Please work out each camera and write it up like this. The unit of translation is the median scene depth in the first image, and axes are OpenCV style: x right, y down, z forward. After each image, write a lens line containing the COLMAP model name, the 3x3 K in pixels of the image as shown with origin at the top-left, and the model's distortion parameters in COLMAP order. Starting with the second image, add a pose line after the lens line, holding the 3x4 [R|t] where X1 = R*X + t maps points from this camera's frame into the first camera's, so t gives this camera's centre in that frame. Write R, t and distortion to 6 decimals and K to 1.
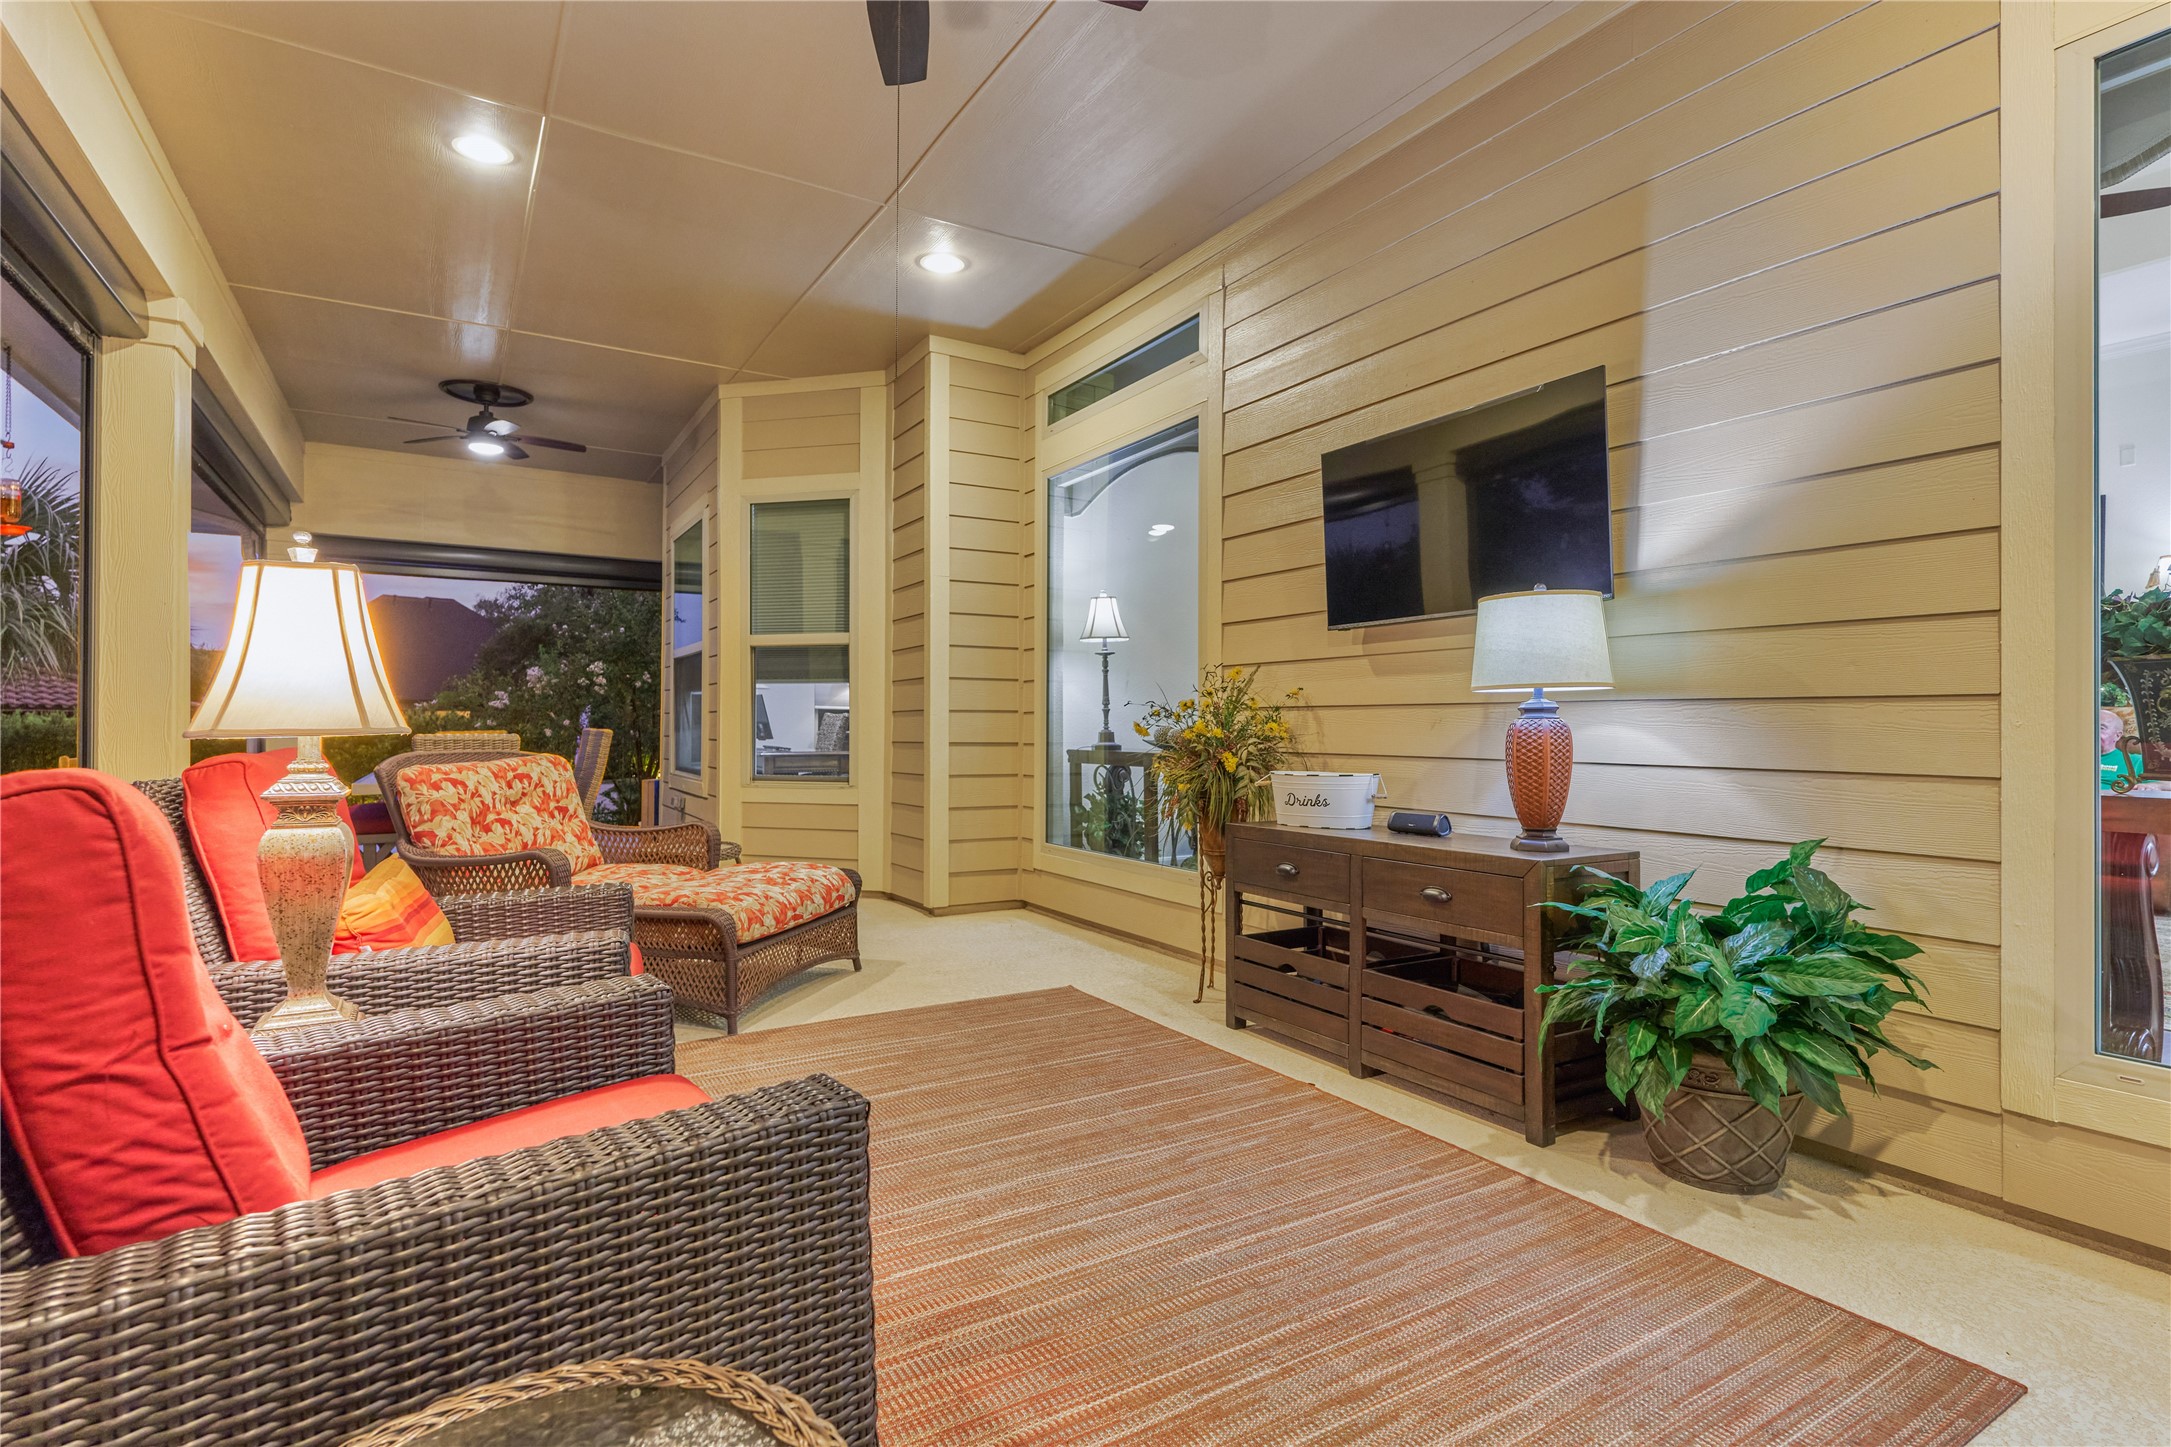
lens RADIAL K [[1053.5, 0, 1086.3], [0, 1053.5, 730.0], [0, 0, 1]] dist [0.000454, 0.000010]
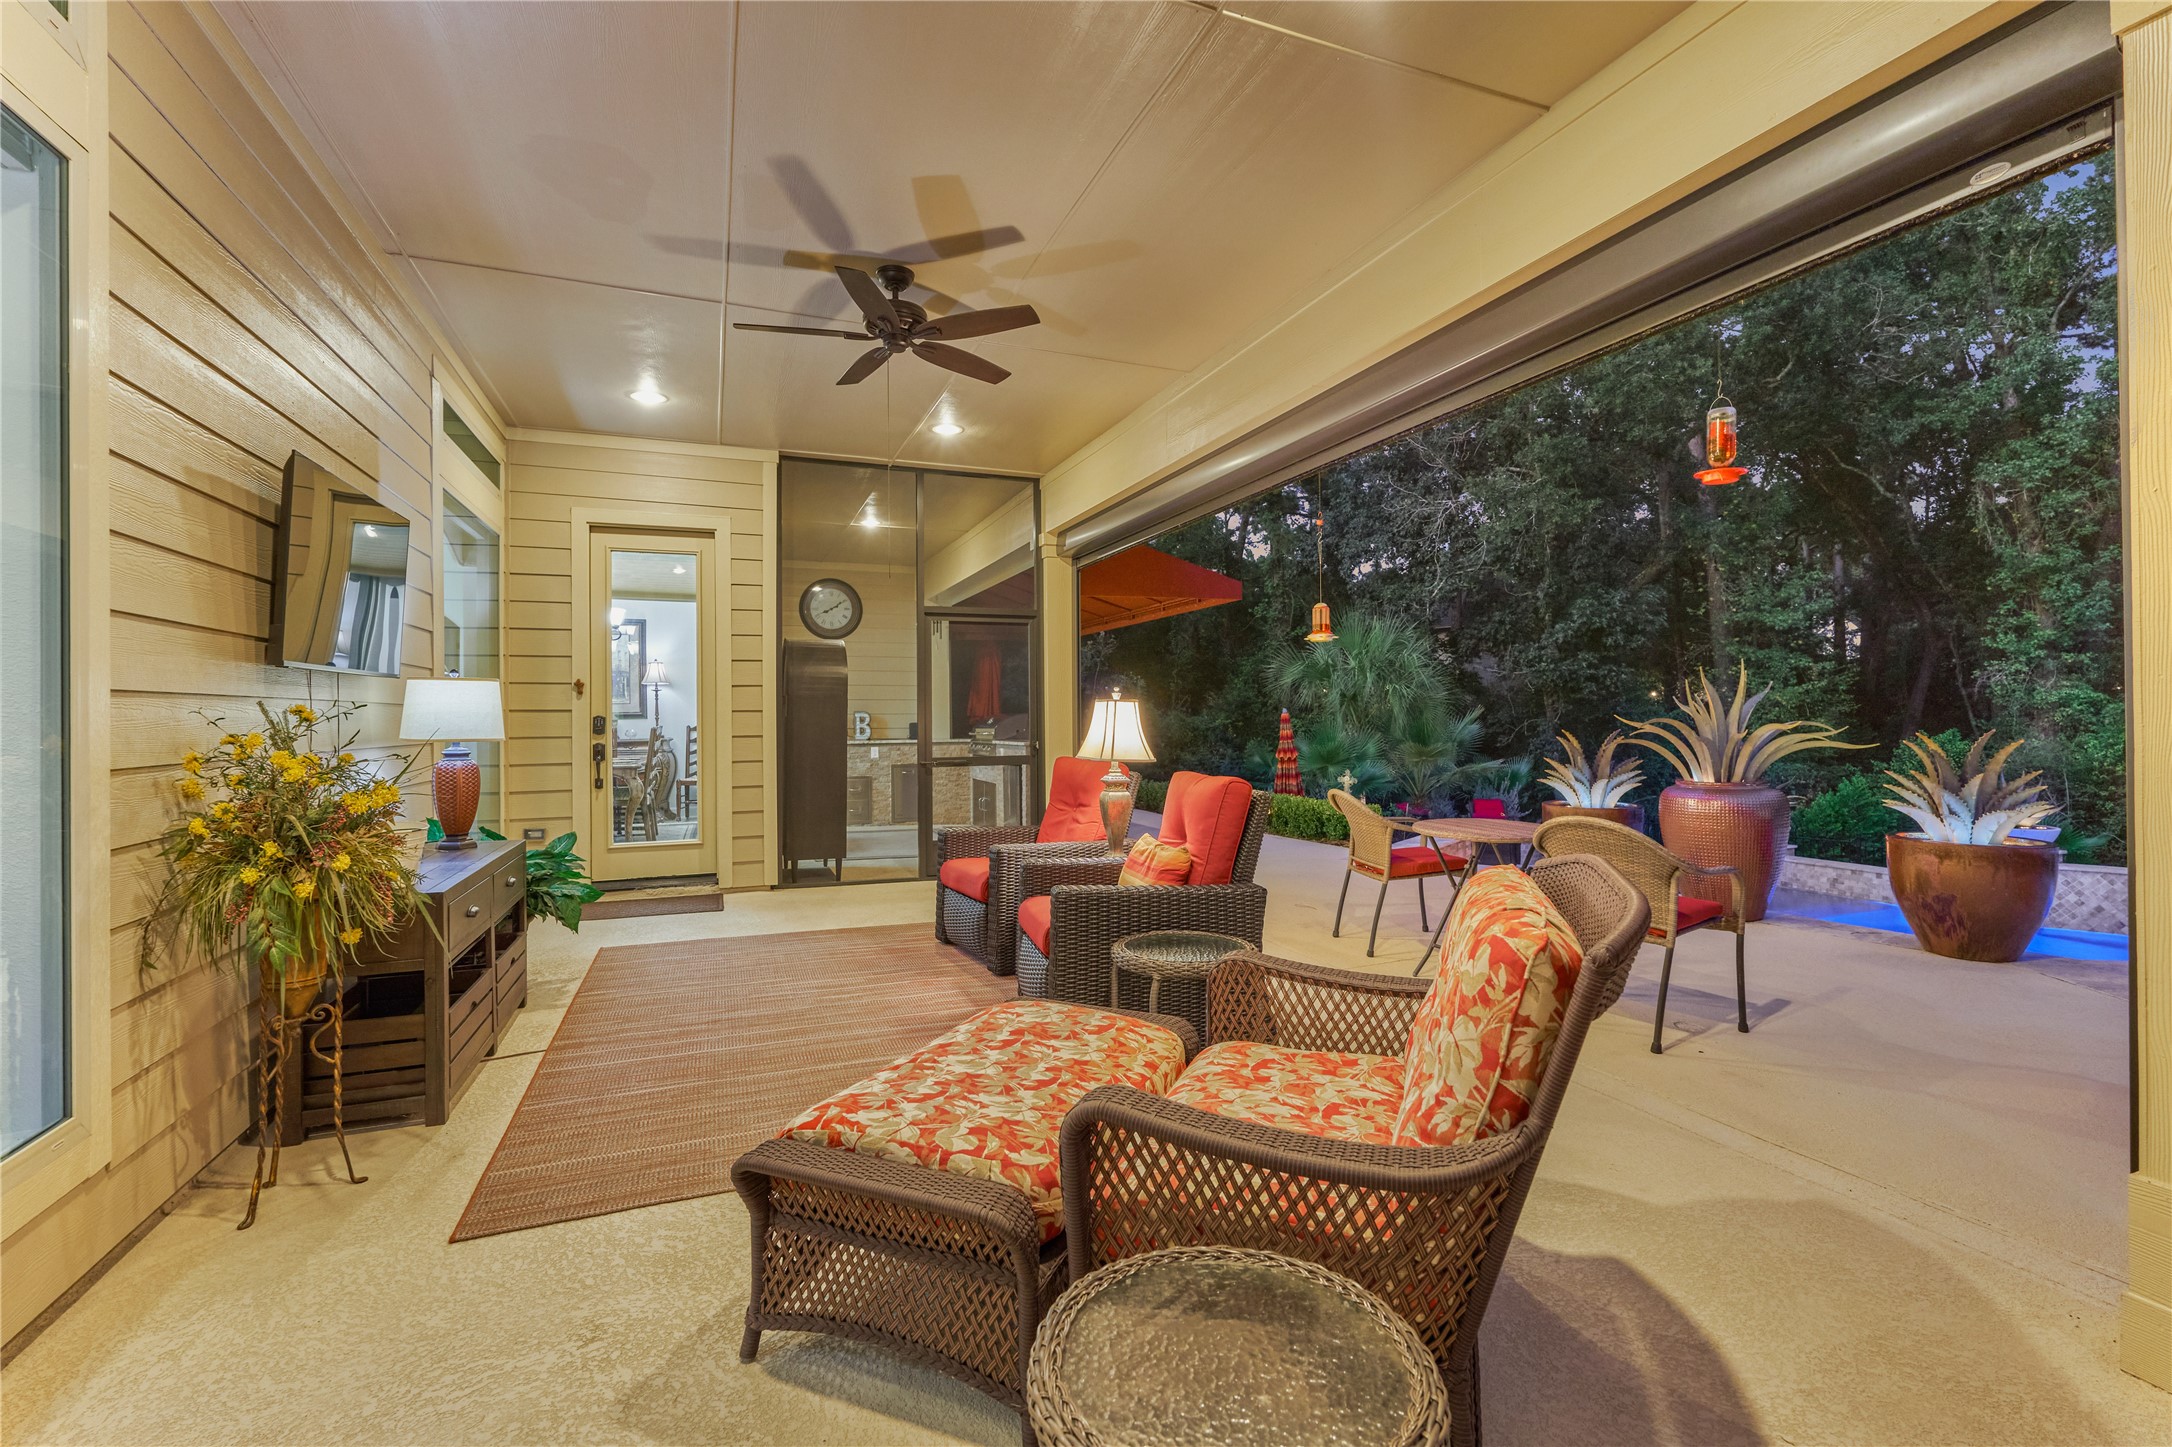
lens RADIAL K [[938.6, 0, 1081.6], [0, 938.6, 716.8], [0, 0, 1]] dist [-0.000624, 0.000145]
pose [[-0.986046, 0.002251, 0.166459, -0.657790], [0.001298, 0.999982, -0.005838, -0.062387], [-0.166469, -0.005541, -0.986031, 2.139148]]
